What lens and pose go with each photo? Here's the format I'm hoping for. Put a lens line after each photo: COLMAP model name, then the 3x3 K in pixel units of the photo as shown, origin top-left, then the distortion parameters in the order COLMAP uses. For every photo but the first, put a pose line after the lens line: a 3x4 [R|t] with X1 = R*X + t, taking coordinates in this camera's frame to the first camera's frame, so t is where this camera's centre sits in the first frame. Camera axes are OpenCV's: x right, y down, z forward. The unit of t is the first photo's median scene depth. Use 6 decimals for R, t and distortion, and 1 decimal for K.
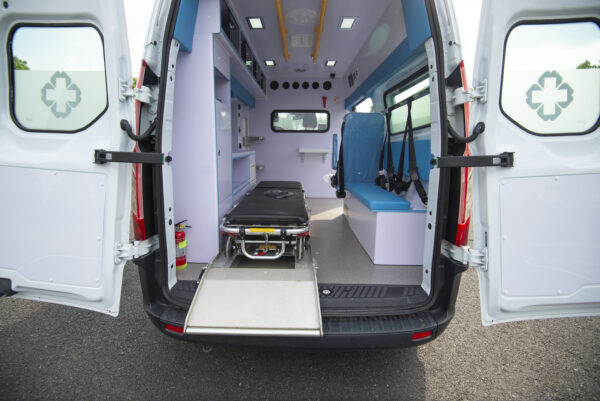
lens RADIAL K [[286.8, 0, 289.7], [0, 286.8, 199.5], [0, 0, 1]] dist [-0.003217, -0.000563]
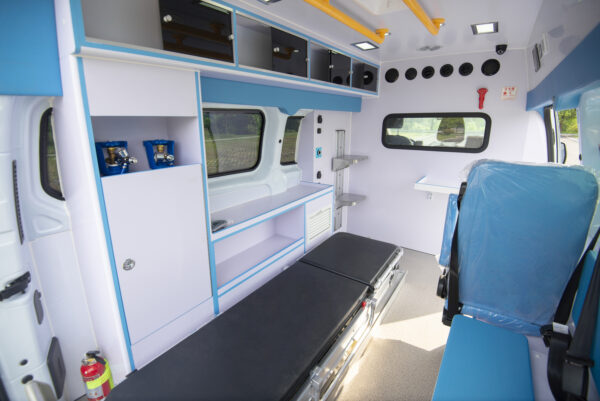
lens RADIAL K [[286.8, 0, 289.7], [0, 286.8, 199.5], [0, 0, 1]] dist [-0.003217, -0.000563]
pose [[0.827824, 0.133844, -0.544787, 0.142050], [-0.087828, 0.990068, 0.109783, -0.179022], [0.554070, -0.043033, 0.831357, 0.341739]]
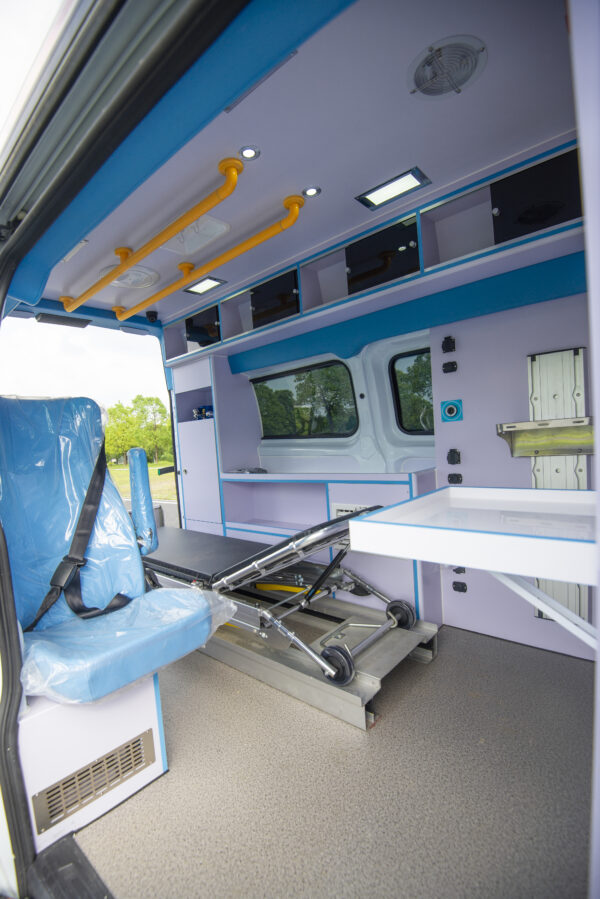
lens RADIAL K [[429.7, 0, 300.0], [0, 429.7, 449.5], [0, 0, 1]] dist [-0.003217, -0.000563]
pose [[-0.648823, 0.114694, -0.752246, 0.293579], [-0.041803, 0.981710, 0.185736, -0.254052], [0.759791, 0.151956, -0.632161, 1.064813]]
